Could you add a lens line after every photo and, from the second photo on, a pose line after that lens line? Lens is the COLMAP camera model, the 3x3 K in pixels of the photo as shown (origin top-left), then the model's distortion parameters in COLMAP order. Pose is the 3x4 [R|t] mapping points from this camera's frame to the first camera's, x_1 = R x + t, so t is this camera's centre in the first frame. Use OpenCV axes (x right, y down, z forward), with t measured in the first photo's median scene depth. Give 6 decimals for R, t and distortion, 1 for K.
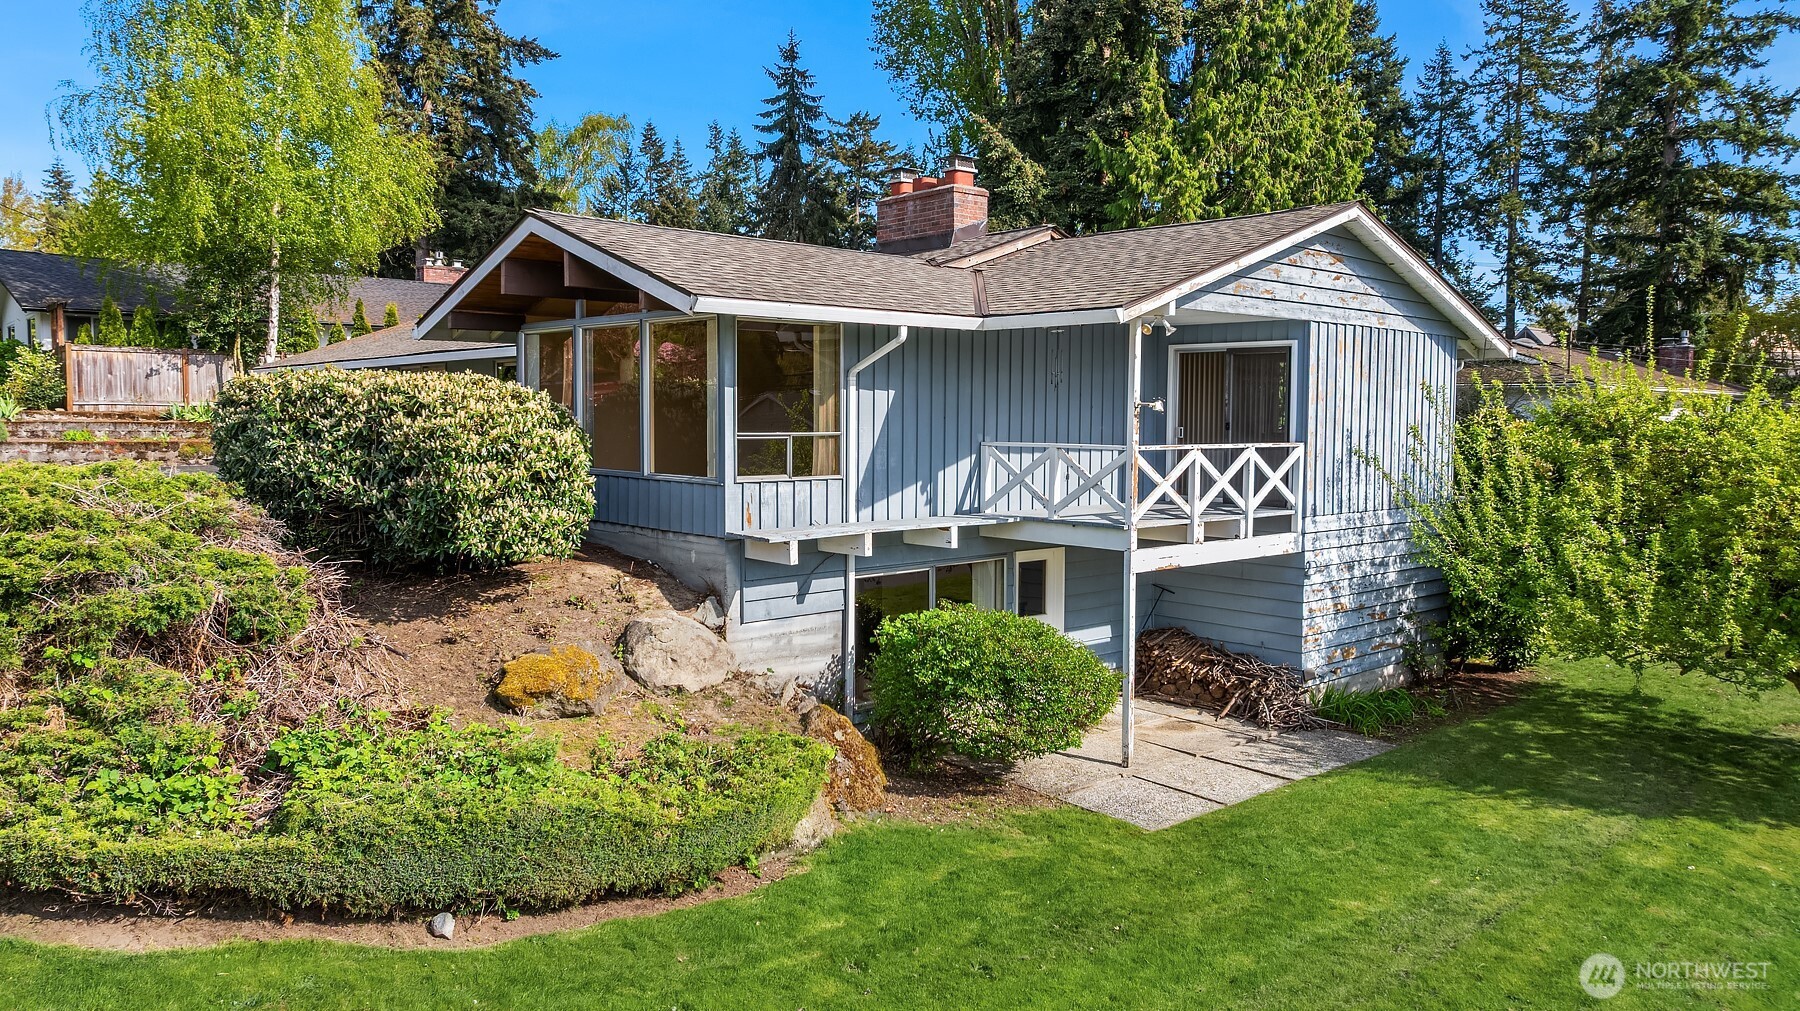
lens RADIAL K [[1253.6, 0, 903.0], [0, 1253.6, 583.6], [0, 0, 1]] dist [-0.051963, 0.081510]
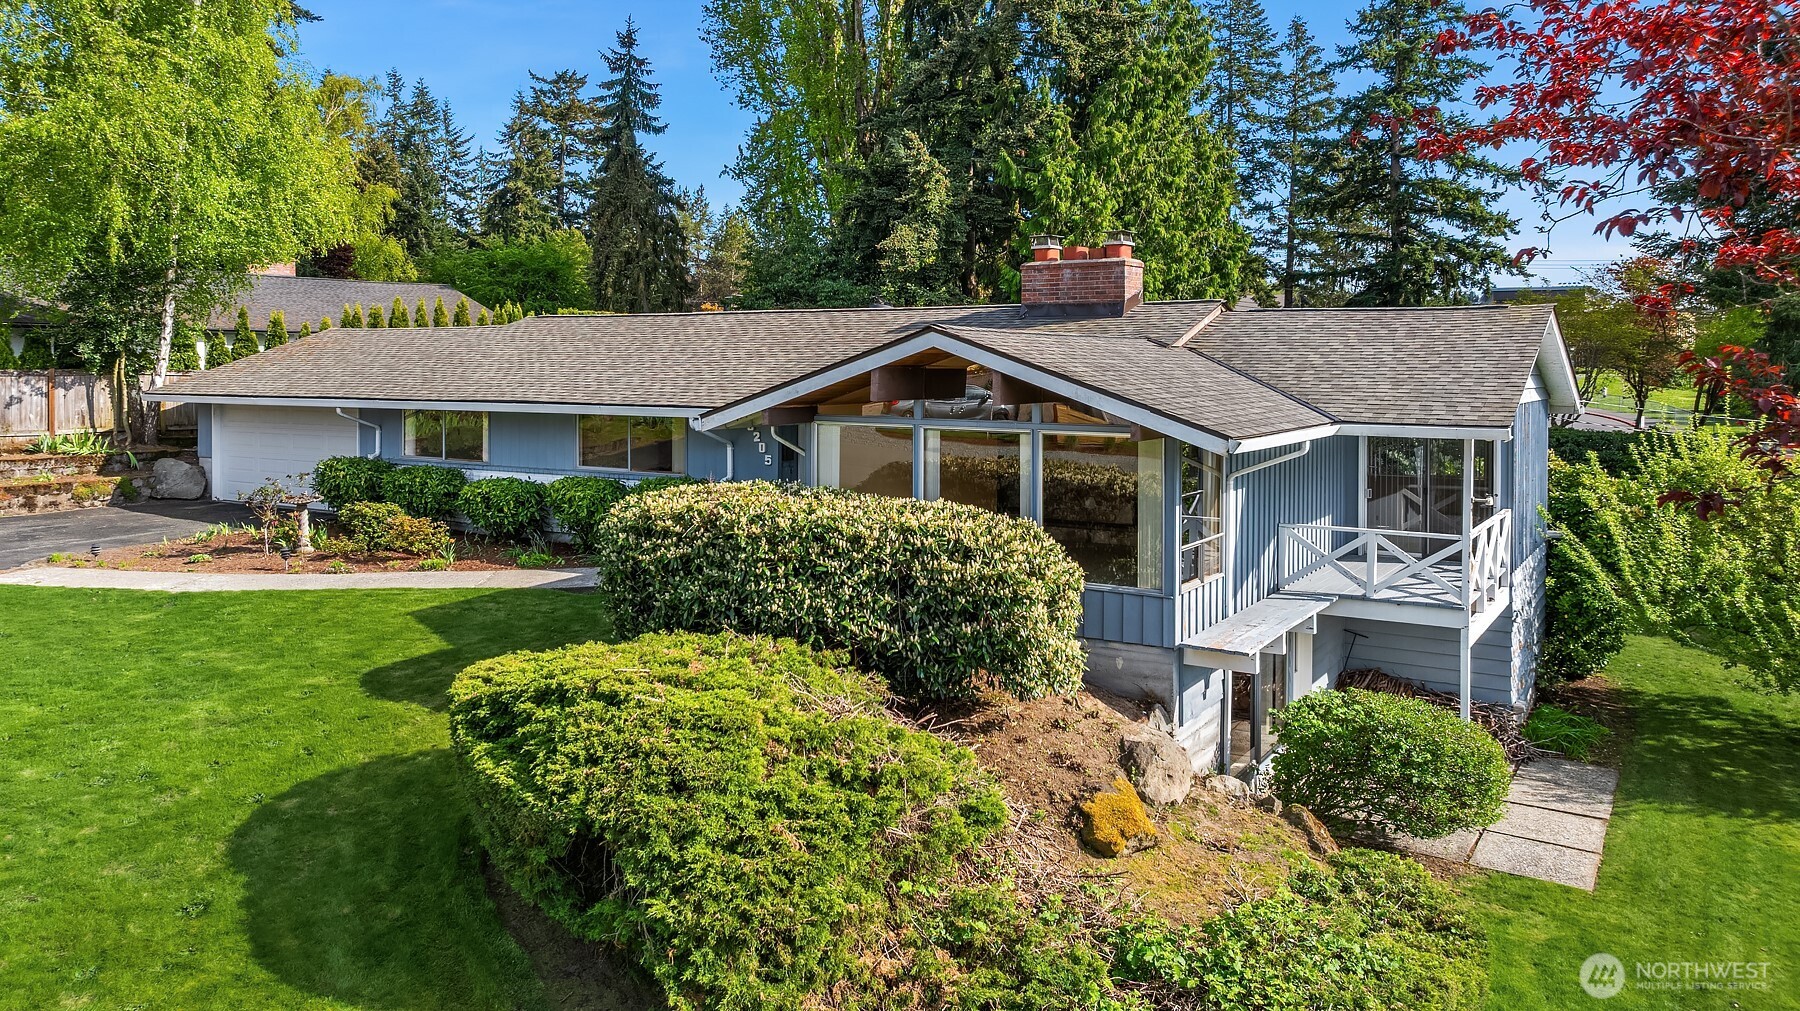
lens RADIAL K [[1235.1, 0, 937.0], [0, 1235.1, 503.3], [0, 0, 1]] dist [-0.008752, -0.000459]
pose [[0.964786, -0.037521, 0.260346, -0.121122], [0.044550, 0.998783, -0.021149, -0.029331], [-0.259236, 0.032003, 0.965284, 0.010389]]
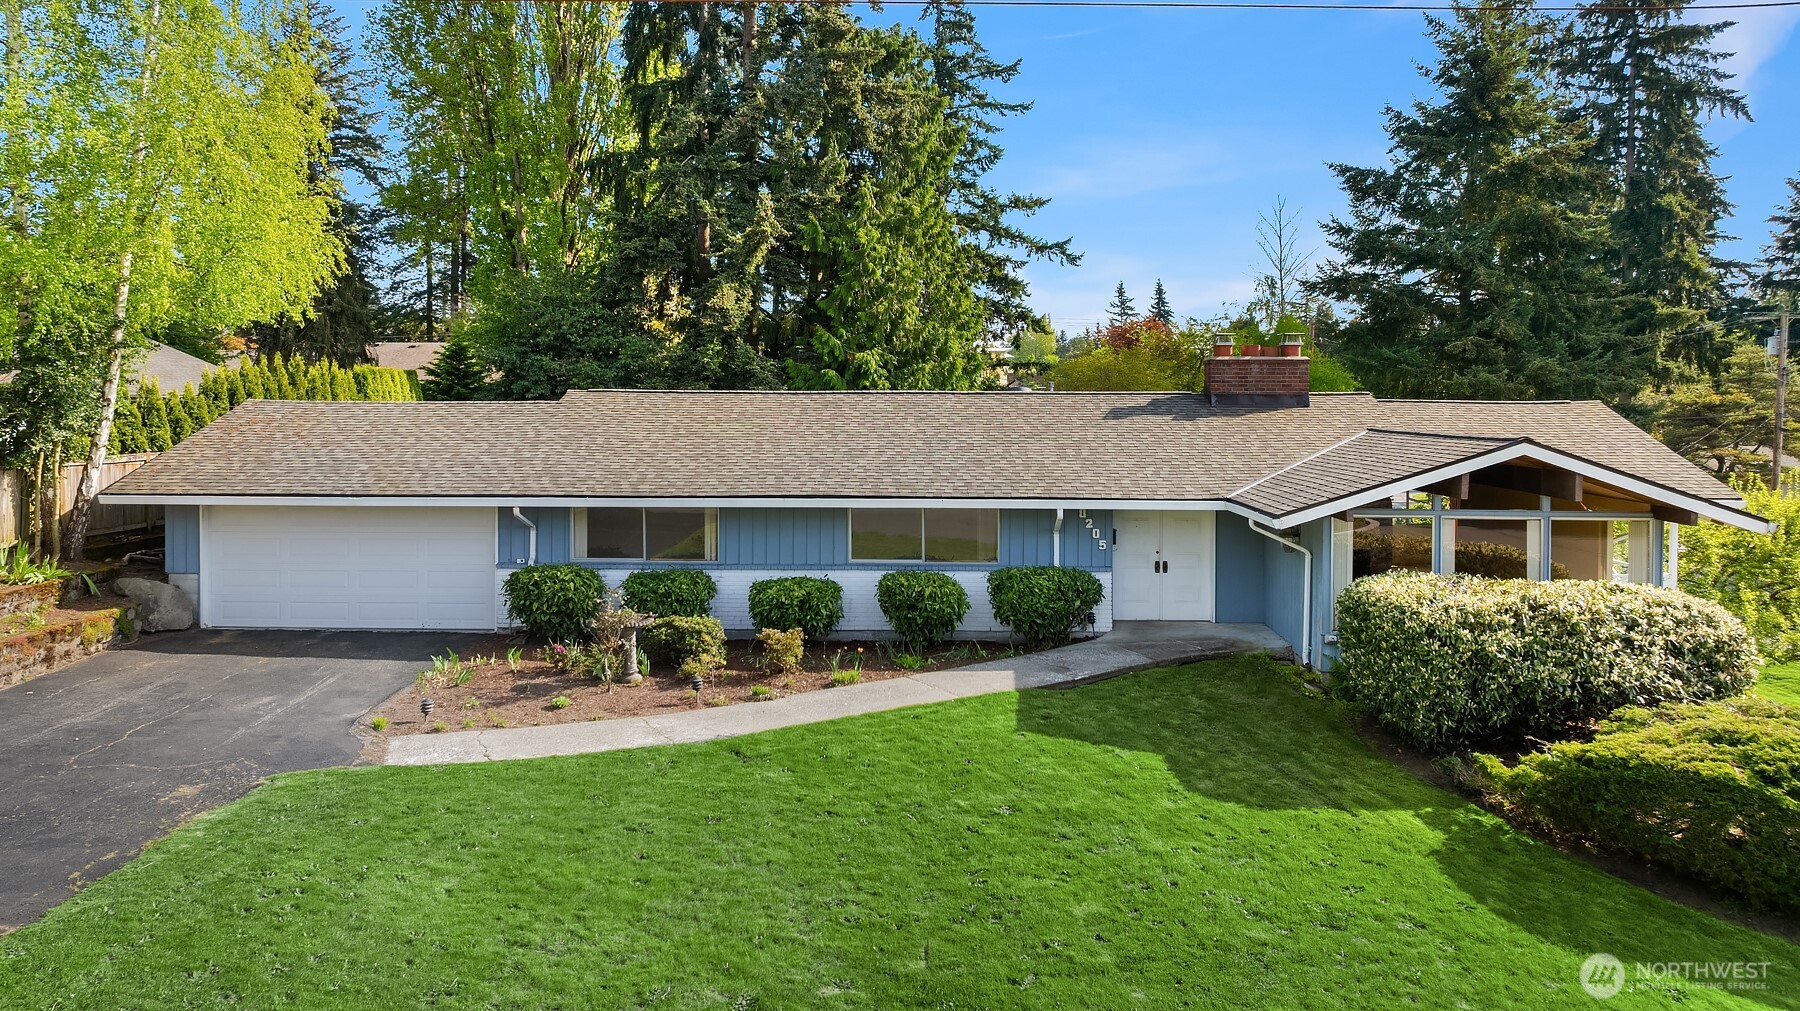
lens RADIAL K [[1280.0, 0, 904.9], [0, 1280.0, 496.2], [0, 0, 1]] dist [-0.025358, -0.001626]
pose [[0.704163, -0.059203, 0.707566, -0.396136], [0.098389, 0.995040, -0.014660, -0.068072], [-0.703189, 0.079940, 0.706495, 0.138125]]
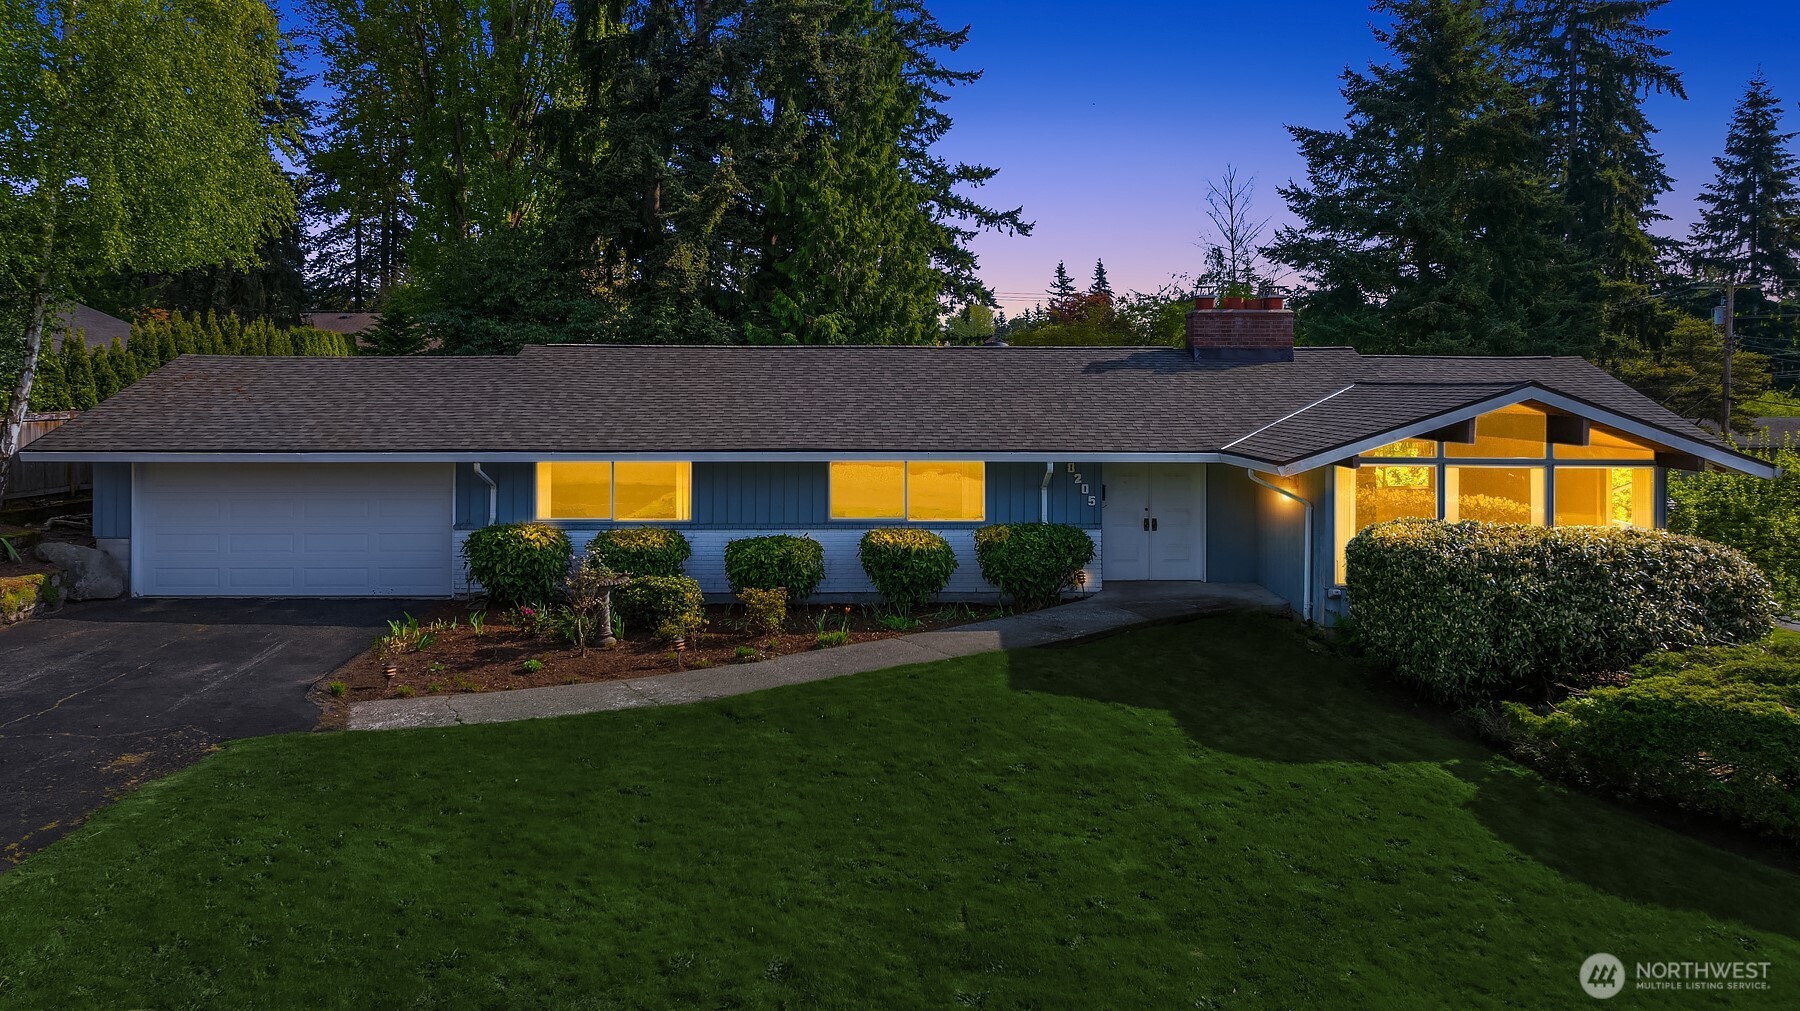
lens RADIAL K [[1304.9, 0, 898.7], [0, 1304.9, 445.4], [0, 0, 1]] dist [-0.027653, 0.007971]
pose [[0.672389, -0.044886, 0.738835, -0.398063], [0.107219, 0.993539, -0.037216, -0.060518], [-0.732391, 0.104241, 0.672858, 0.156646]]
